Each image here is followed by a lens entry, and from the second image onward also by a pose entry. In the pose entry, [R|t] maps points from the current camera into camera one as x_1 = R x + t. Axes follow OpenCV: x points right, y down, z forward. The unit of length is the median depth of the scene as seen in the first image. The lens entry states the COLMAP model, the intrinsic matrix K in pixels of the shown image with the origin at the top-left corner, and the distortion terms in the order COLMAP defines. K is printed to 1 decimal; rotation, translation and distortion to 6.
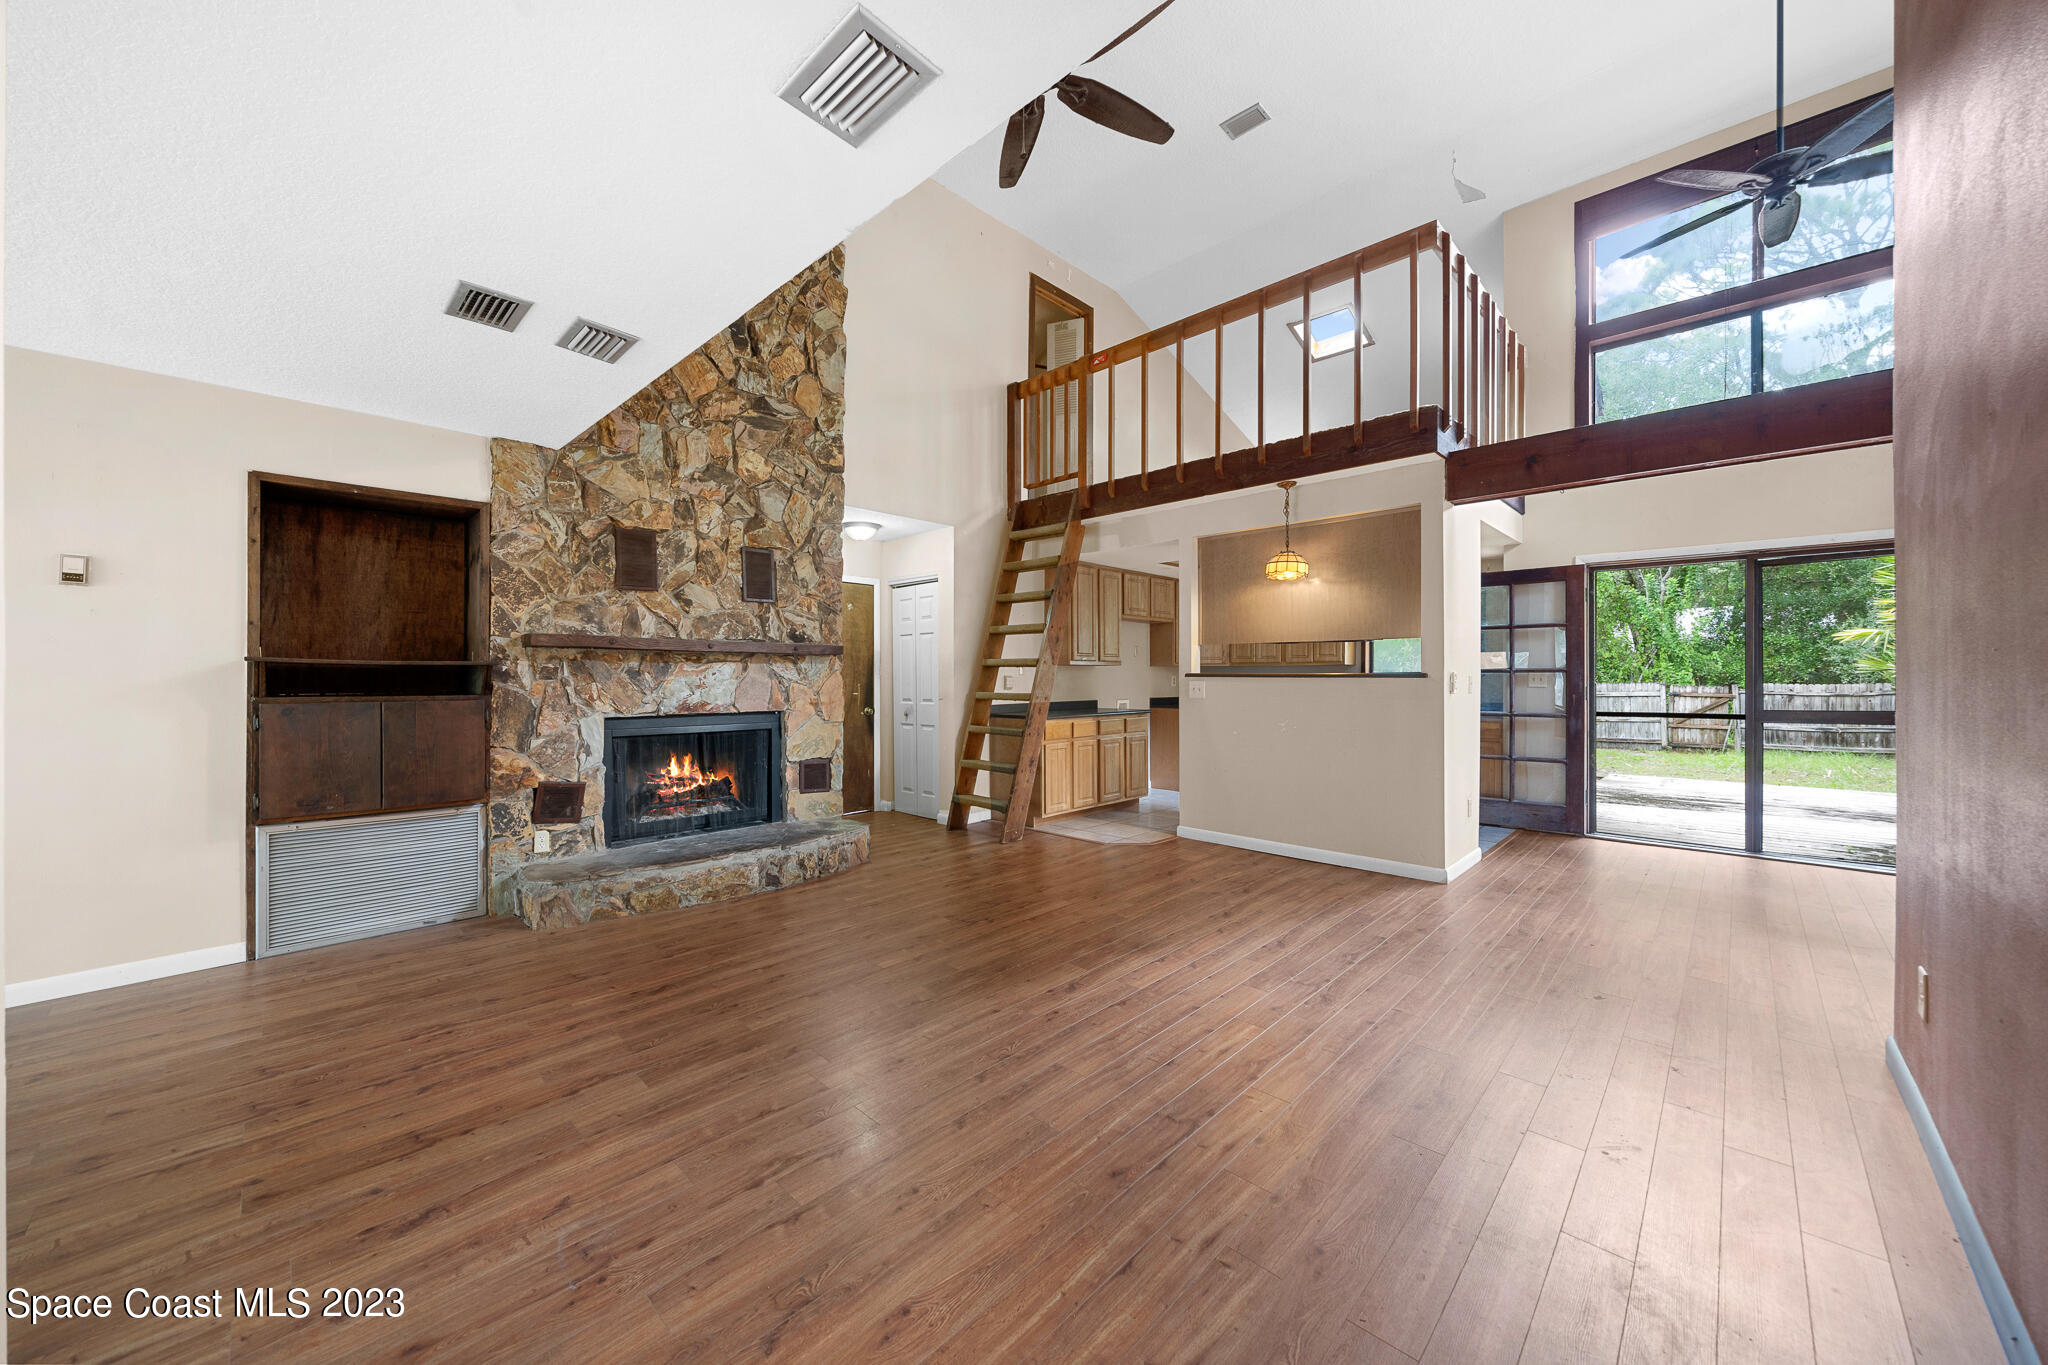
lens RADIAL K [[735.1, 0, 1019.4], [0, 735.1, 685.8], [0, 0, 1]] dist [-0.003117, -0.000129]
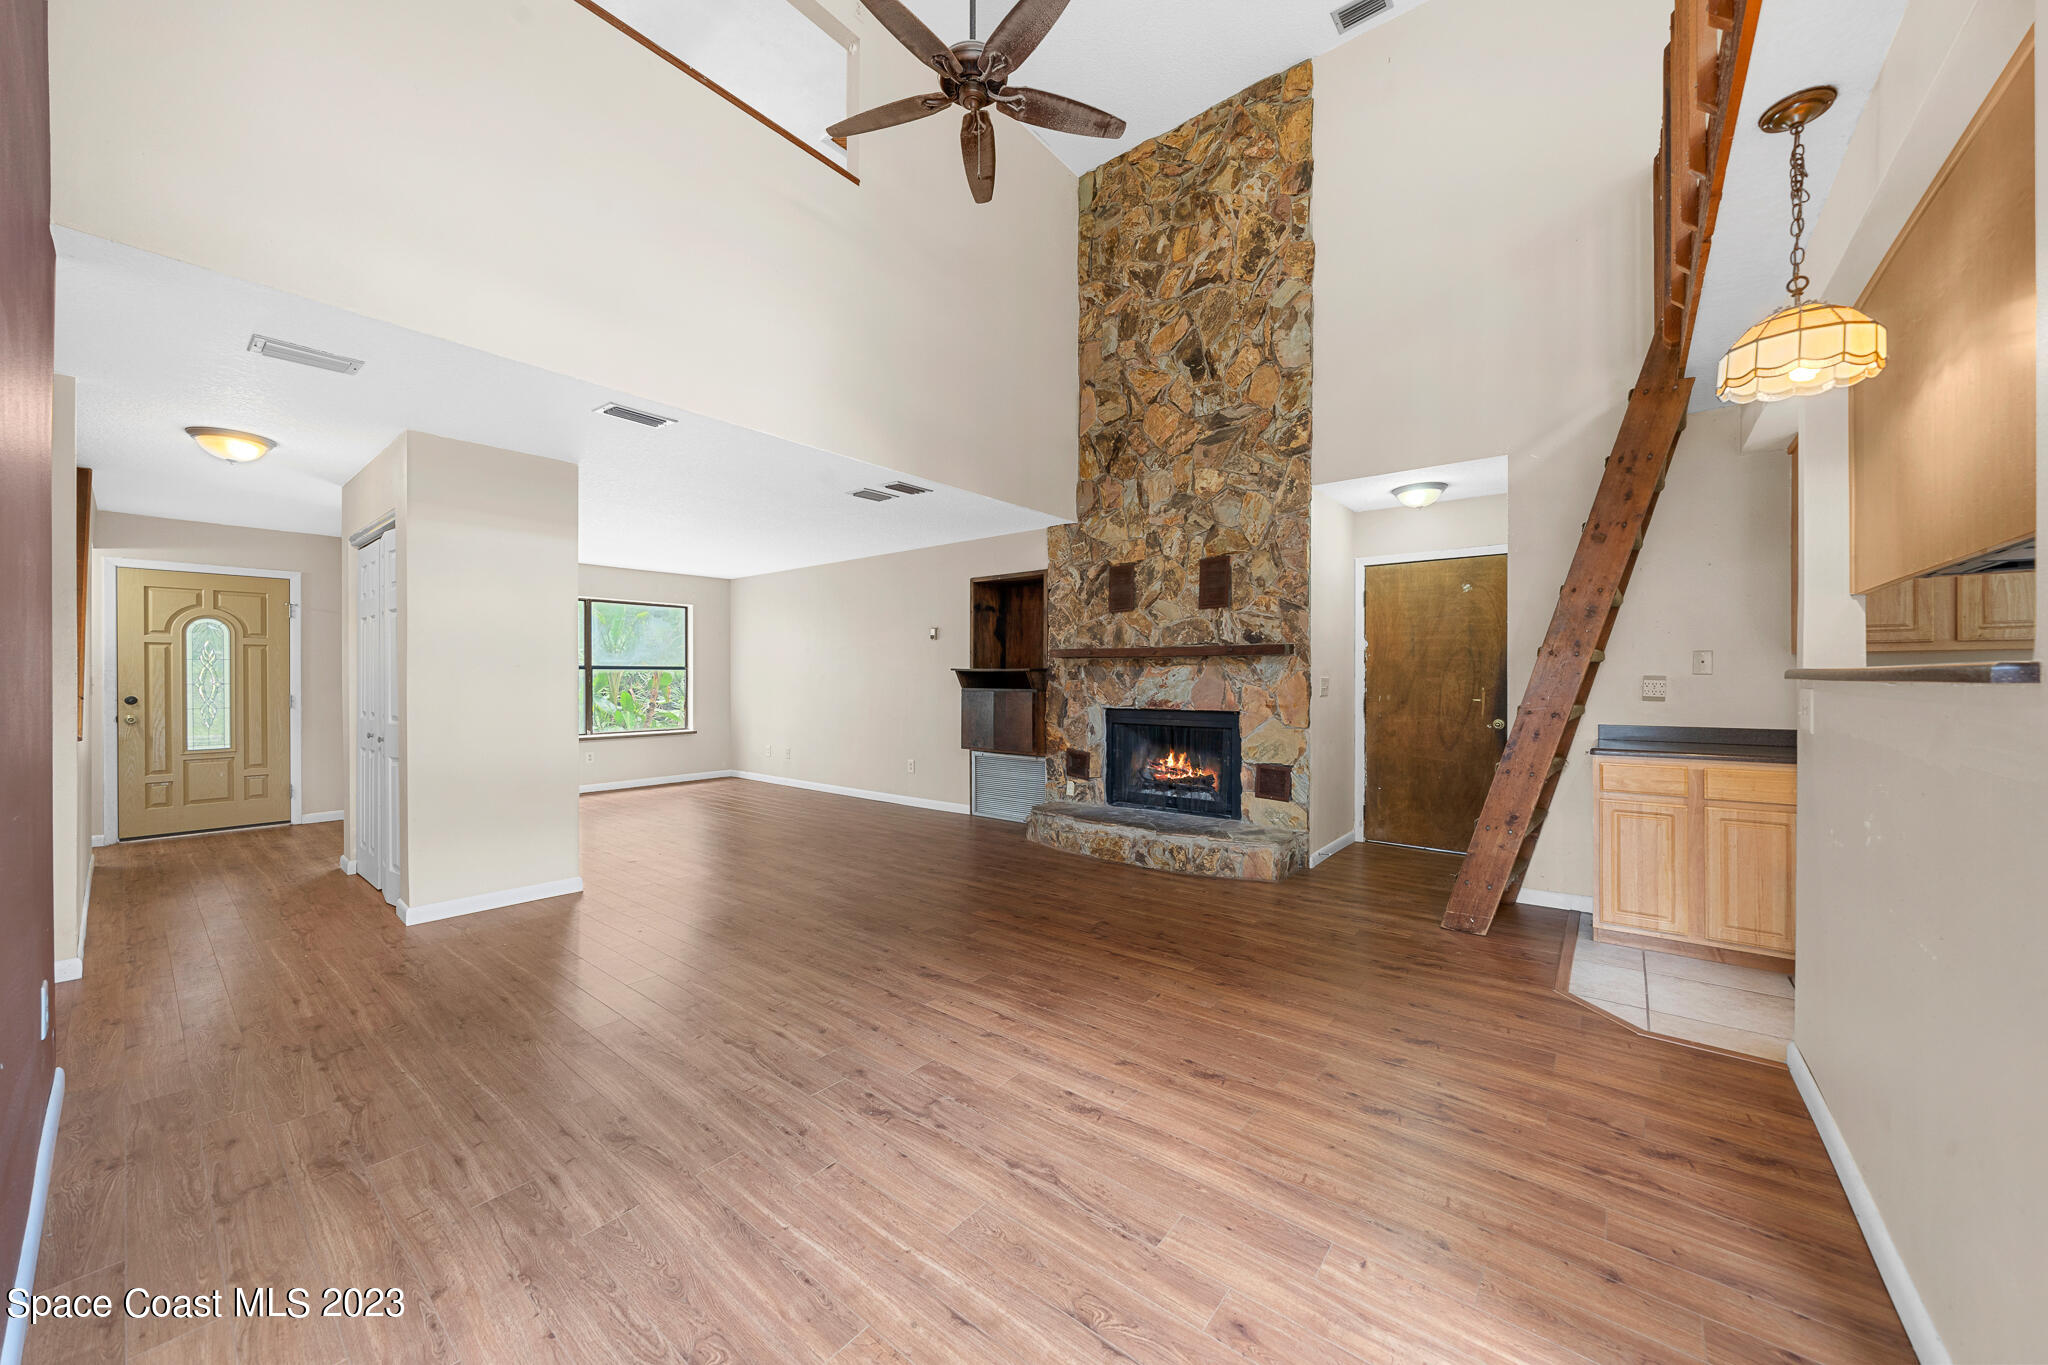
lens RADIAL K [[735.1, 0, 1019.4], [0, 735.1, 685.8], [0, 0, 1]] dist [-0.003117, -0.000129]
pose [[0.090351, 0.010437, -0.995855, 0.754043], [-0.012466, 0.999879, 0.009348, -0.008139], [0.995832, 0.011570, 0.090470, 0.691991]]
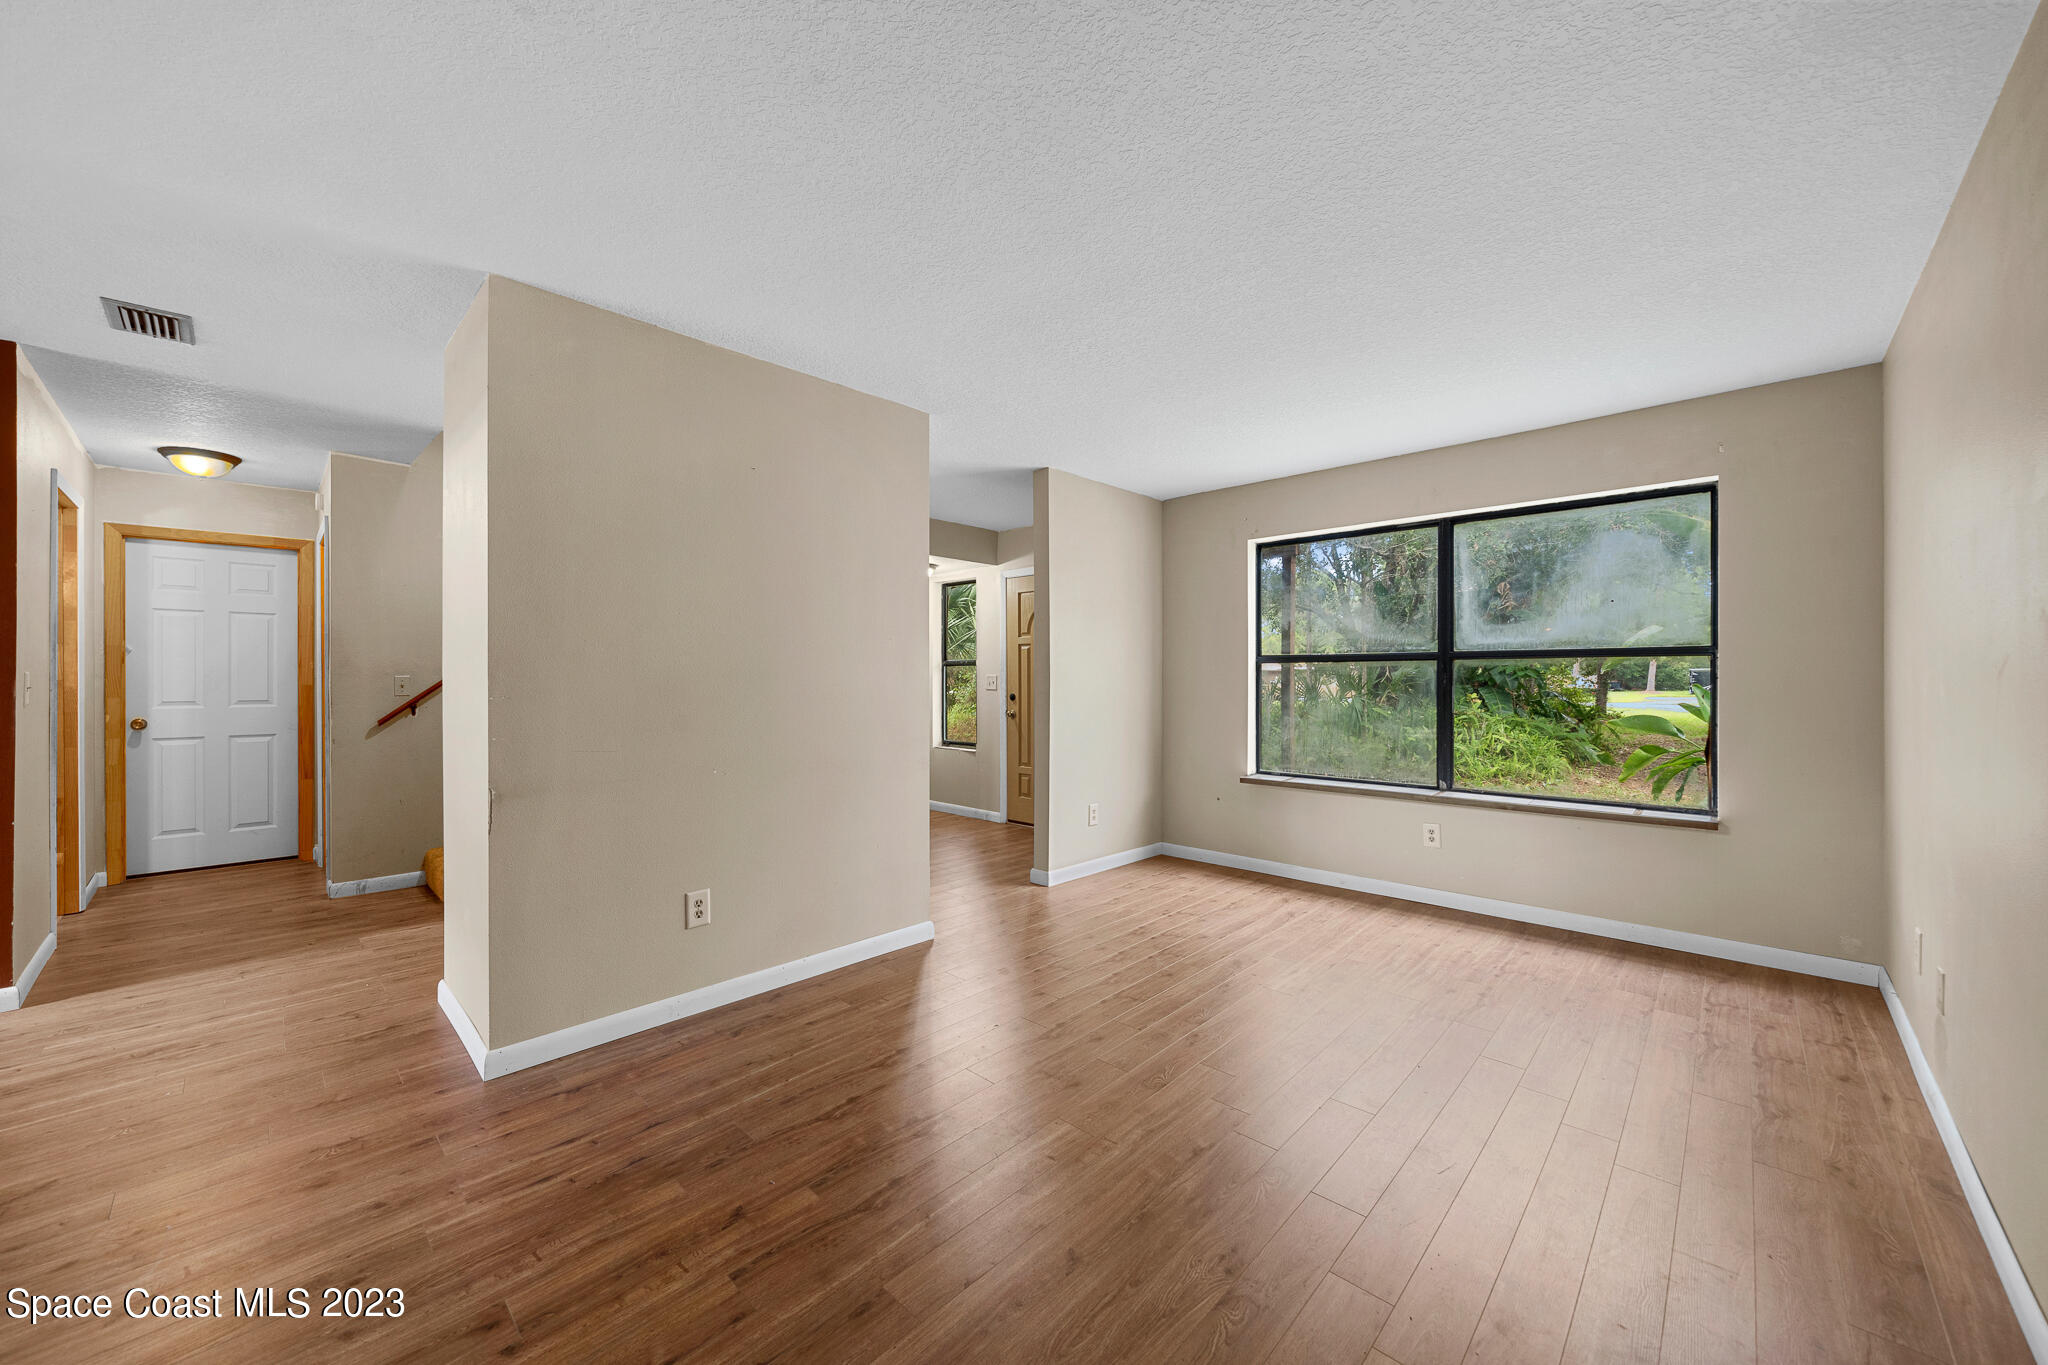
lens RADIAL K [[739.2, 0, 1022.4], [0, 739.2, 675.0], [0, 0, 1]] dist [-0.006430, 0.000164]
pose [[-0.999841, 0.015815, -0.008188, -0.539753], [0.015908, 0.999808, -0.011480, 0.019839], [0.008005, -0.011609, -0.999901, 0.800691]]
